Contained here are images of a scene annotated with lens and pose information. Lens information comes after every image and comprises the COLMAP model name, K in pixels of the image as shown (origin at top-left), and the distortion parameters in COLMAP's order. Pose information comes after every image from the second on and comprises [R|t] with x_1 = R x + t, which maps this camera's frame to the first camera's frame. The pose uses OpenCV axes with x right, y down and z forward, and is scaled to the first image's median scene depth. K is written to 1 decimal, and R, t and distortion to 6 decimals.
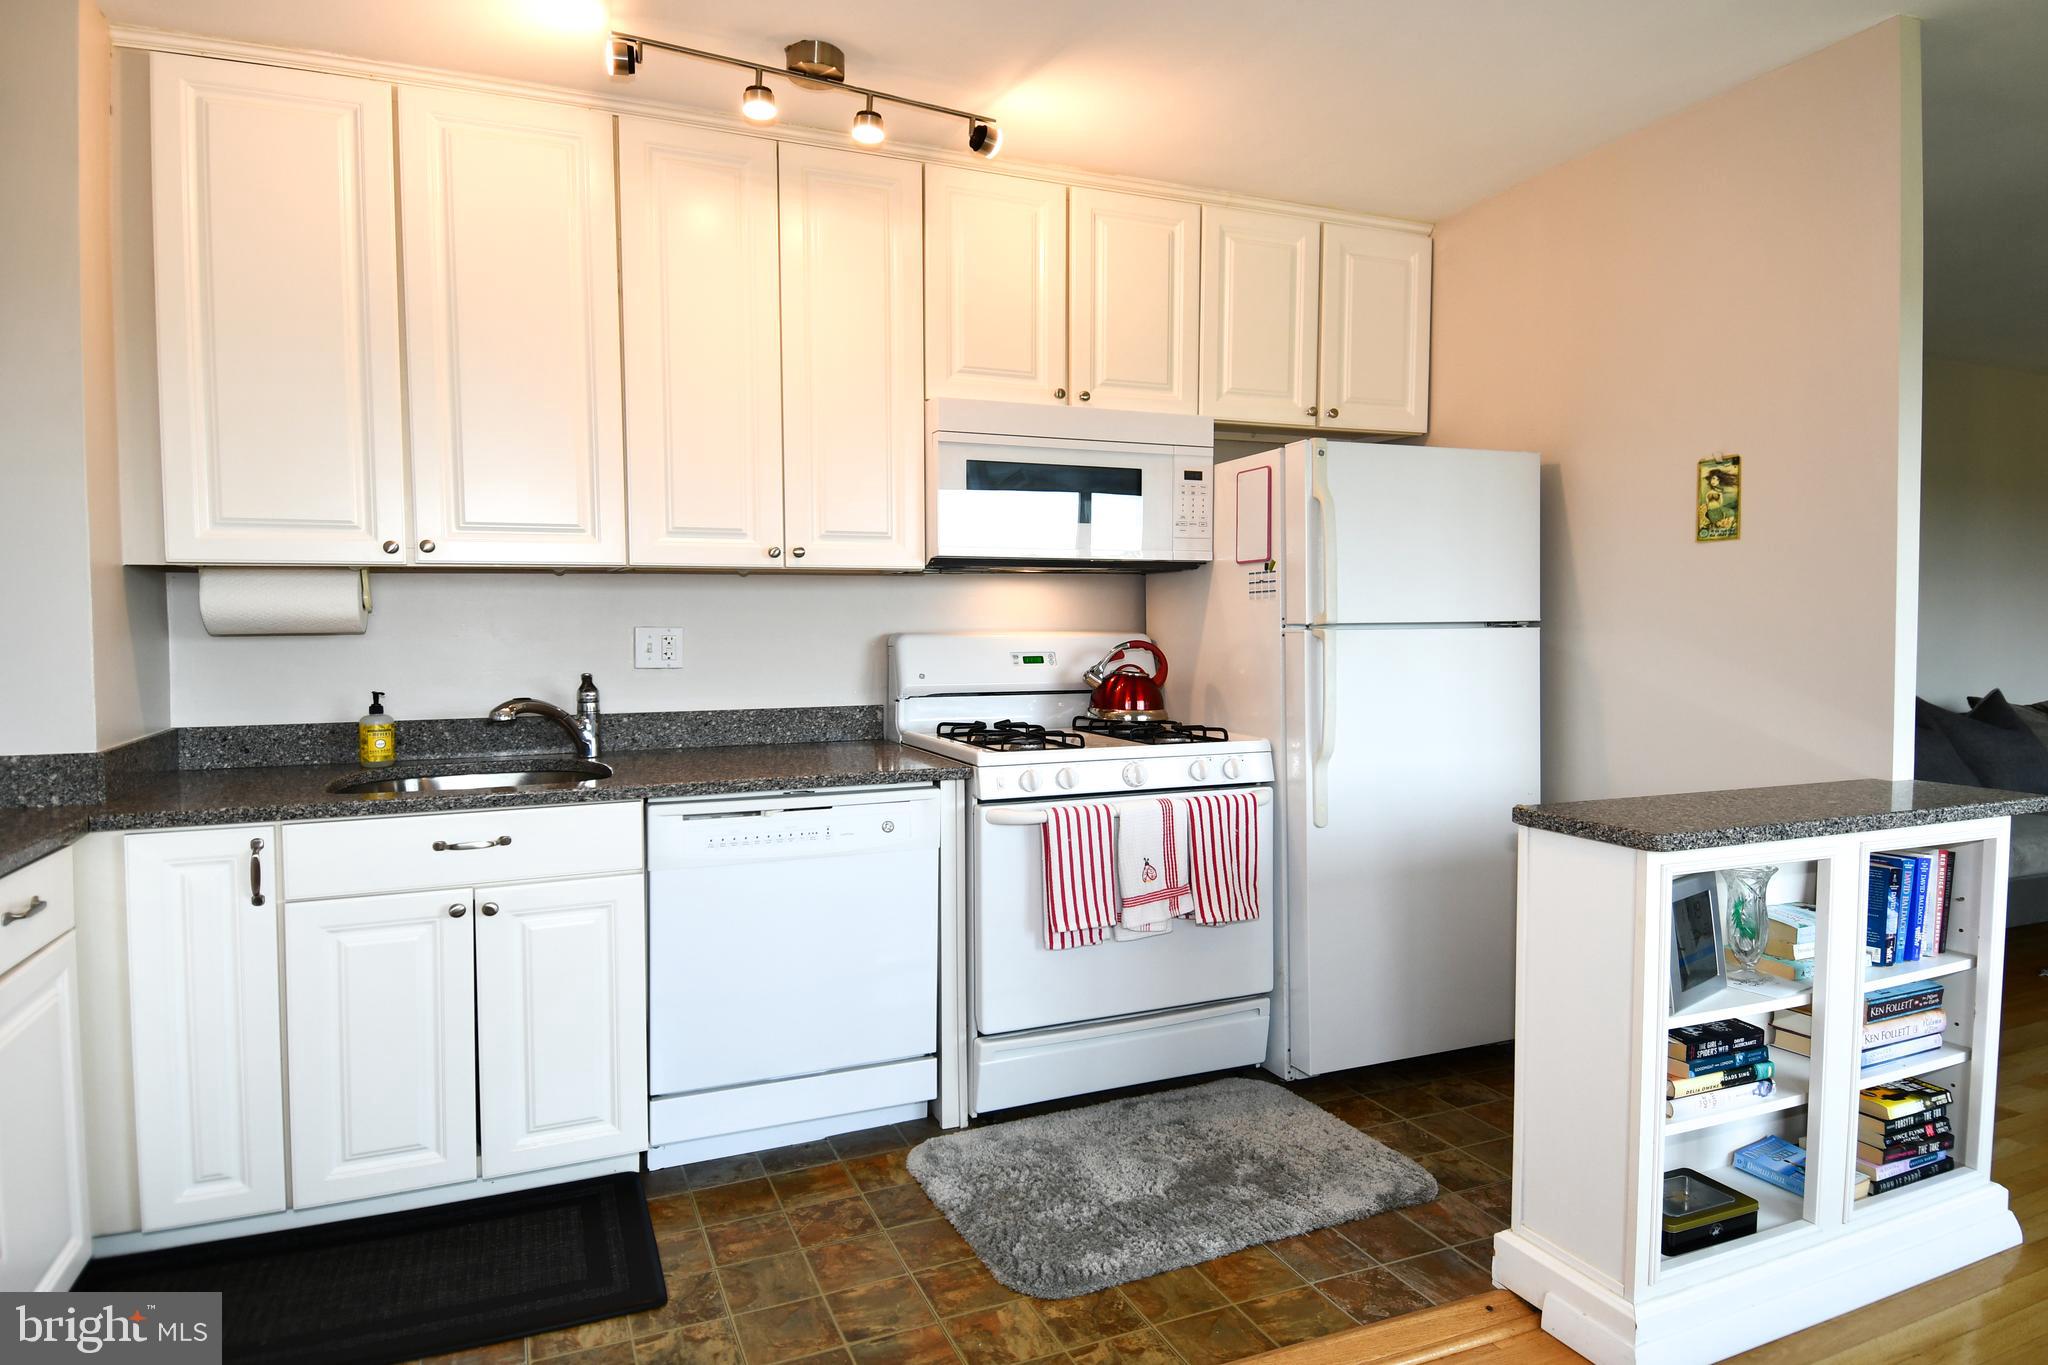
lens RADIAL K [[1014.7, 0, 1047.3], [0, 1014.7, 633.0], [0, 0, 1]] dist [0.040438, -0.033871]
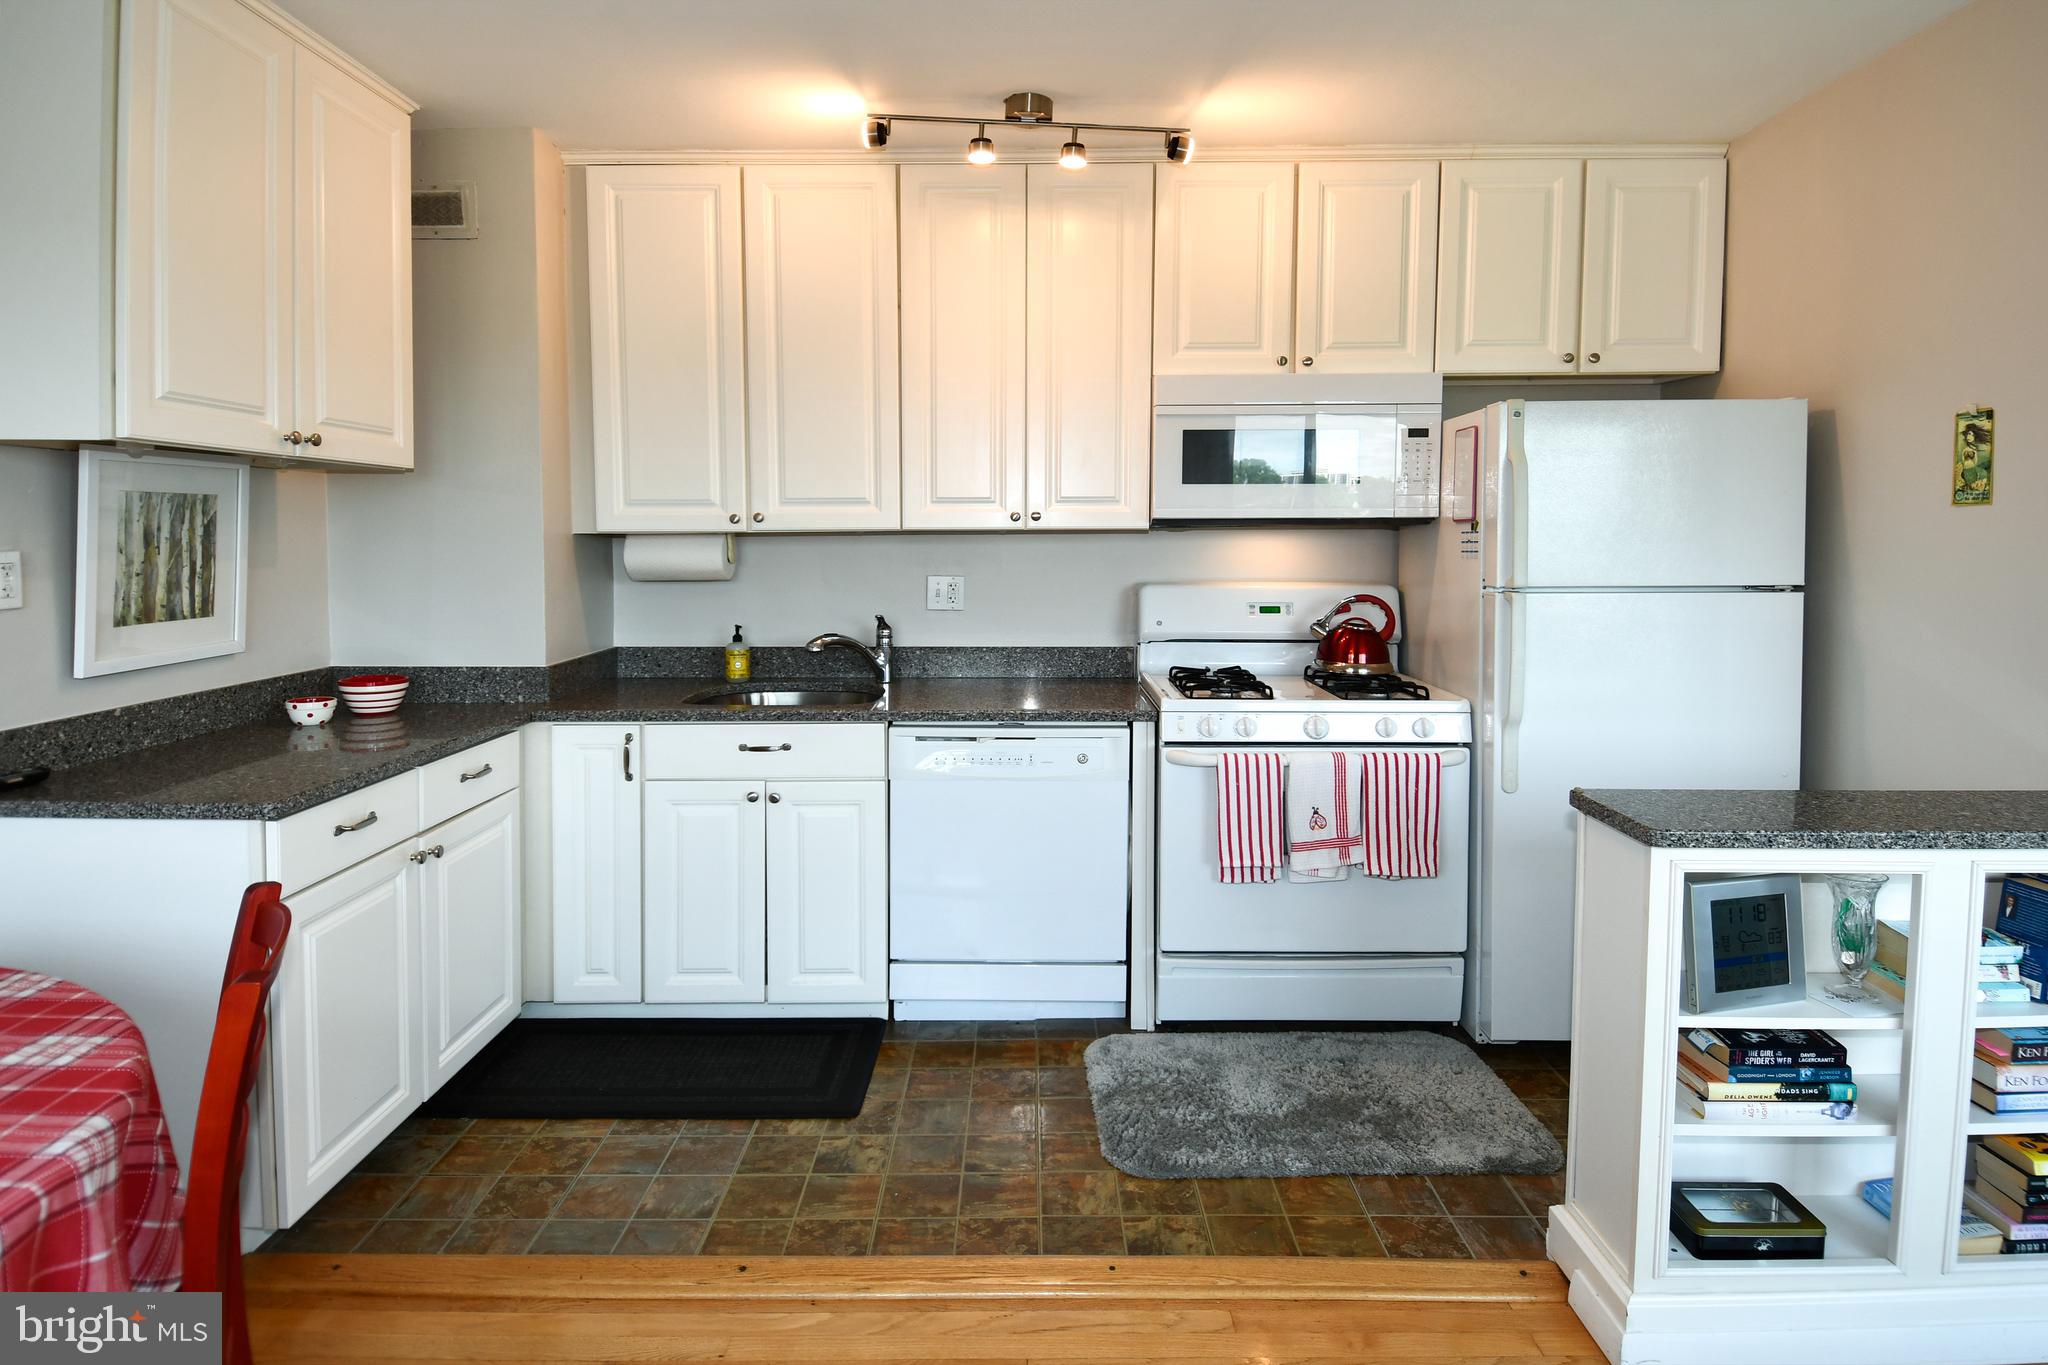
lens RADIAL K [[980.3, 0, 1051.8], [0, 980.3, 565.3], [0, 0, 1]] dist [0.025019, -0.018416]
pose [[0.940438, 0.009238, -0.339840, 0.184713], [-0.009412, 0.999955, 0.001138, -0.029371], [0.339835, 0.002128, 0.940483, -0.056978]]
